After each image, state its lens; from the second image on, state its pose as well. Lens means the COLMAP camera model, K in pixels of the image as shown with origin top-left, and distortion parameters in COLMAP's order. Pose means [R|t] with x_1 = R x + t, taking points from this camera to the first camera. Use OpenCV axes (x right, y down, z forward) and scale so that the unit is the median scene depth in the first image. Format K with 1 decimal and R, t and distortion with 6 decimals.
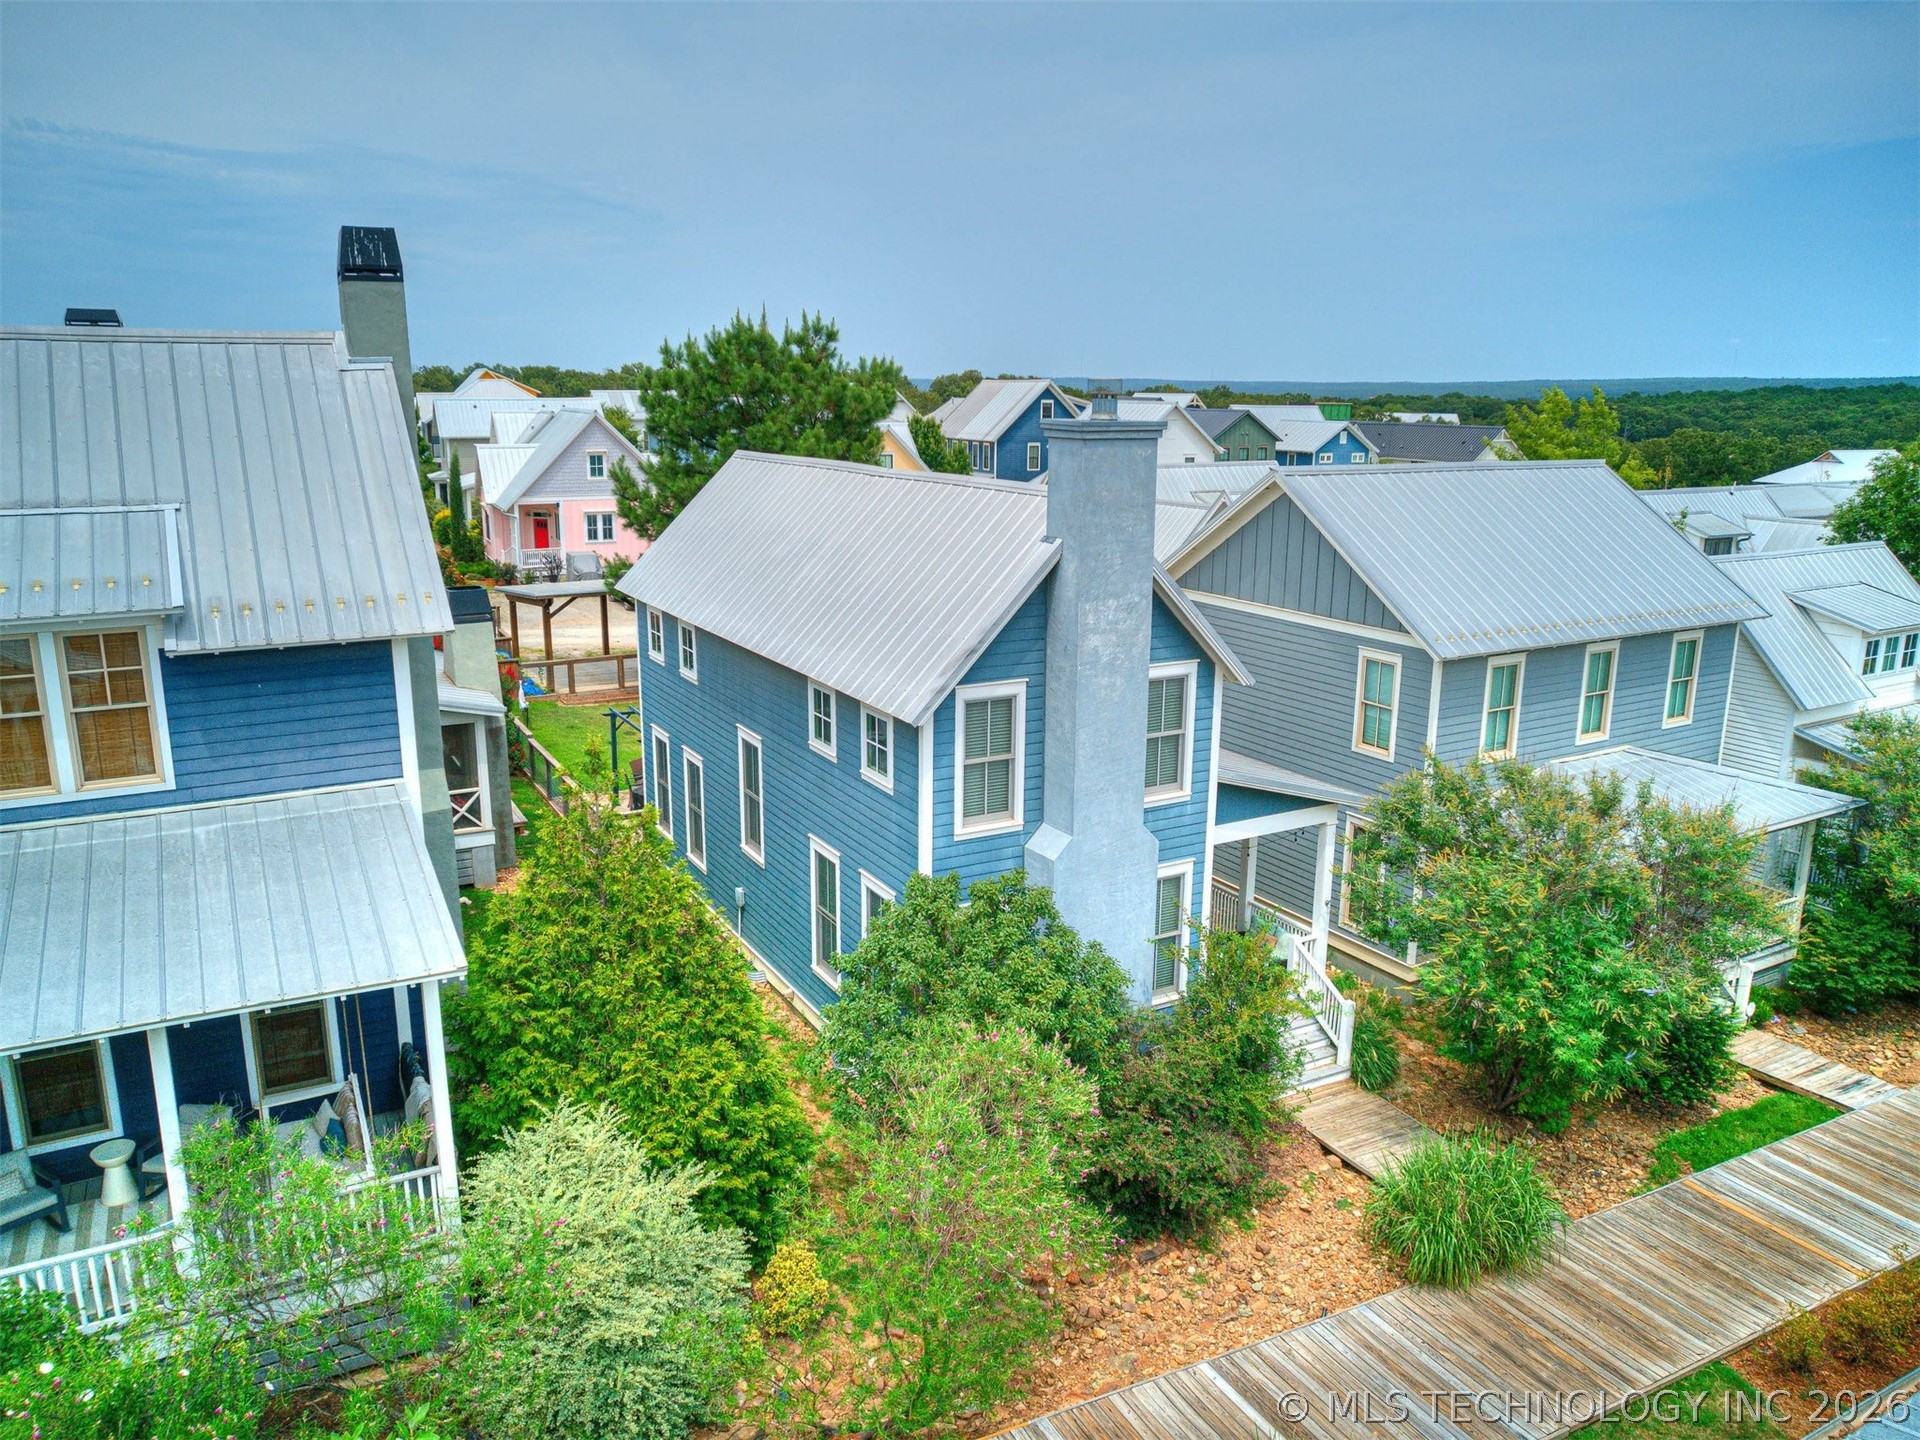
lens RADIAL K [[1379.8, 0, 956.7], [0, 1379.8, 709.1], [0, 0, 1]] dist [-0.071681, 0.061903]
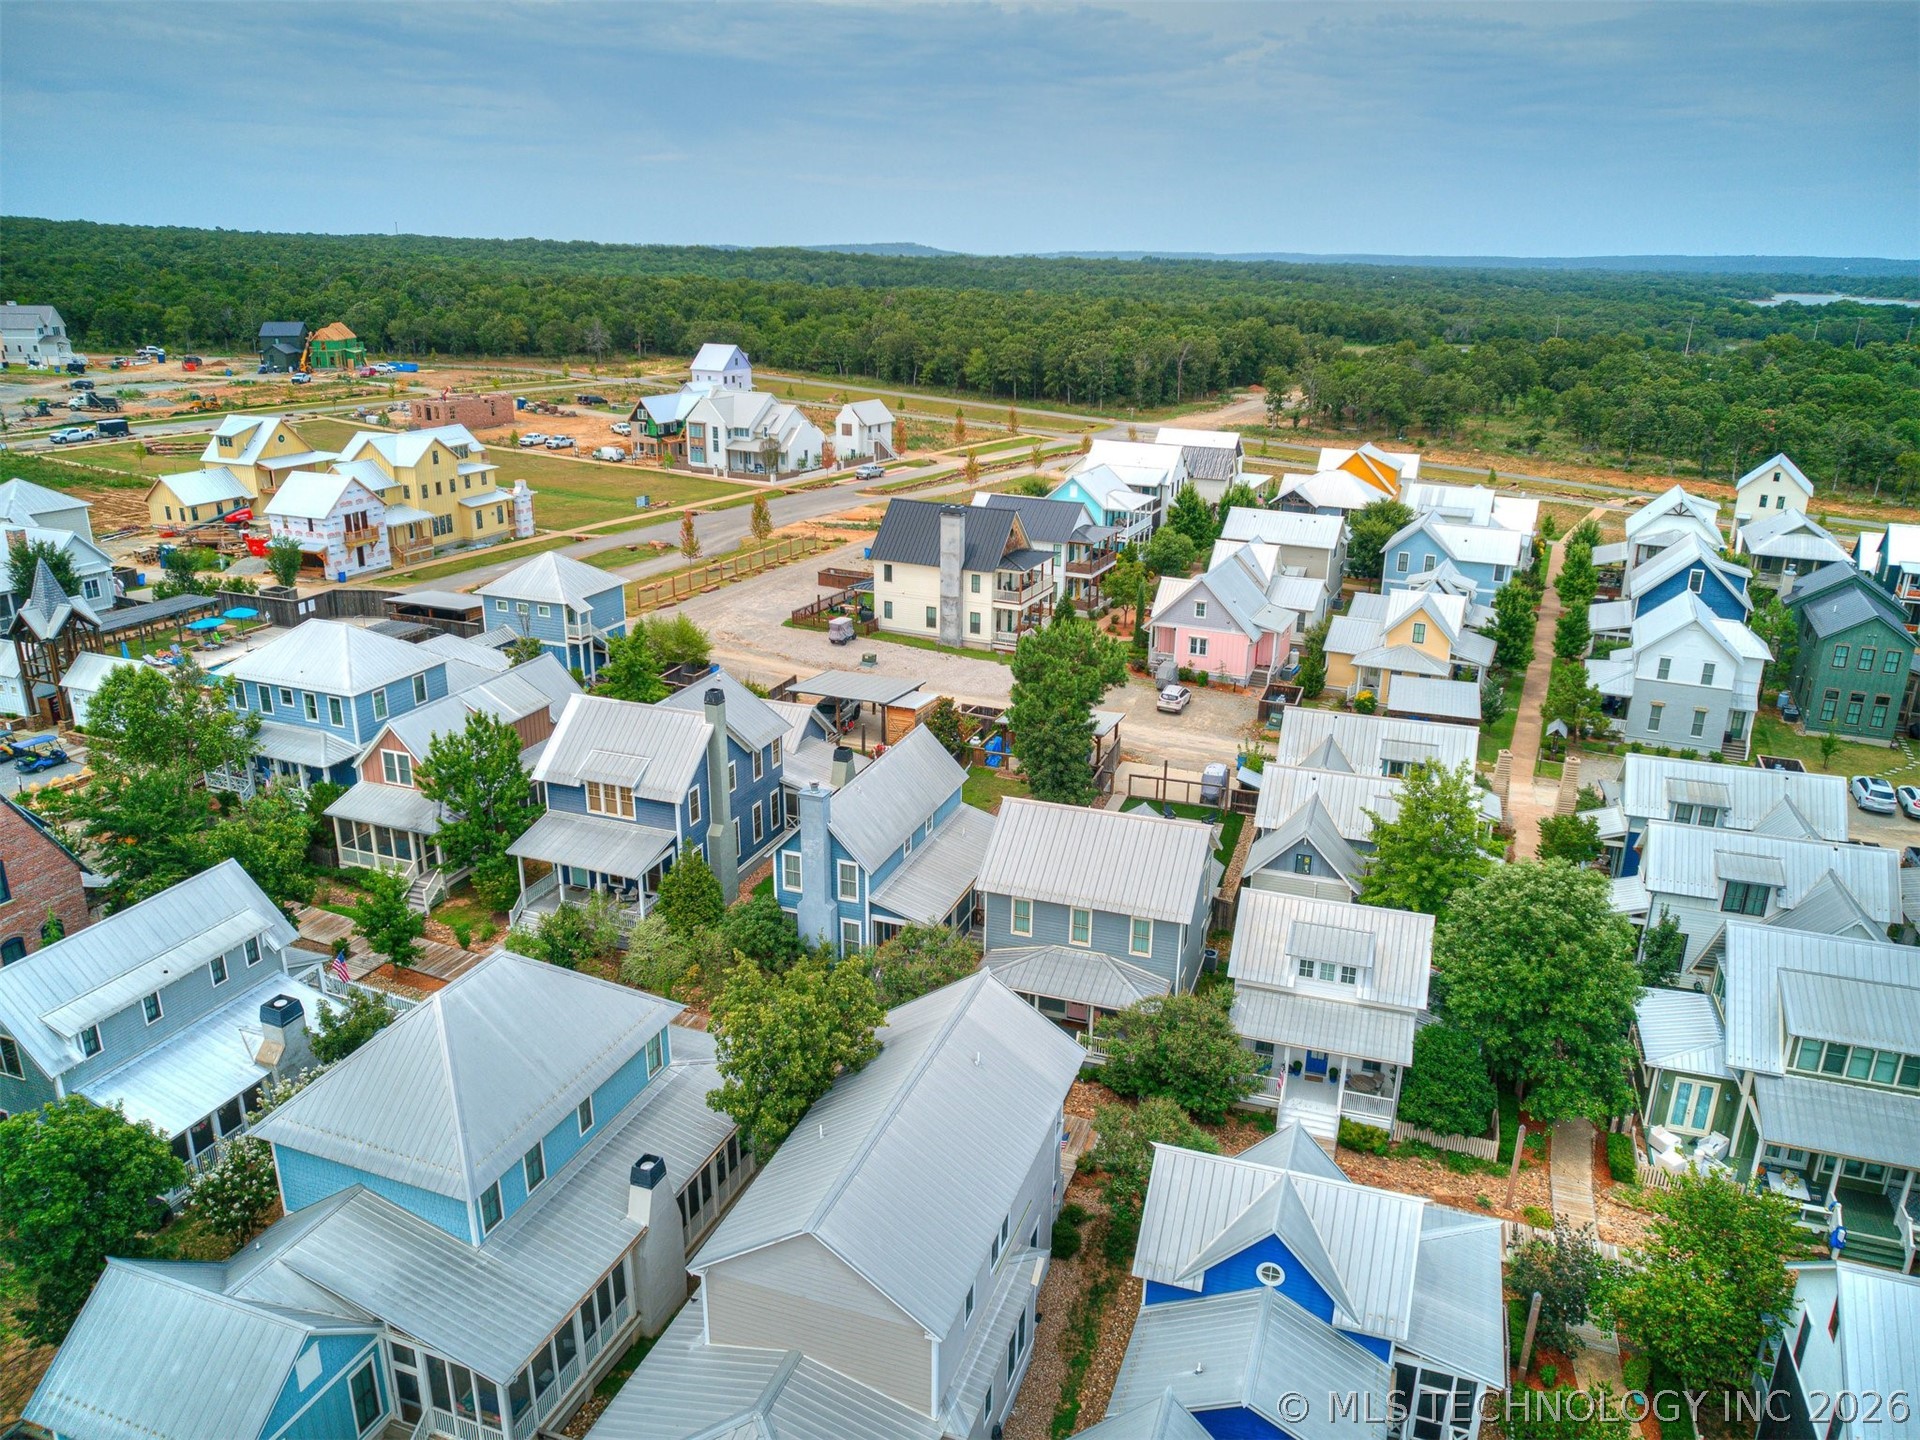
lens RADIAL K [[1379.8, 0, 950.3], [0, 1379.8, 728.0], [0, 0, 1]] dist [-0.071681, 0.061903]
pose [[0.643550, 0.250219, -0.723349, 2.823616], [-0.176235, 0.968104, 0.178091, -1.049276], [0.744839, 0.012869, 0.667120, -1.101477]]
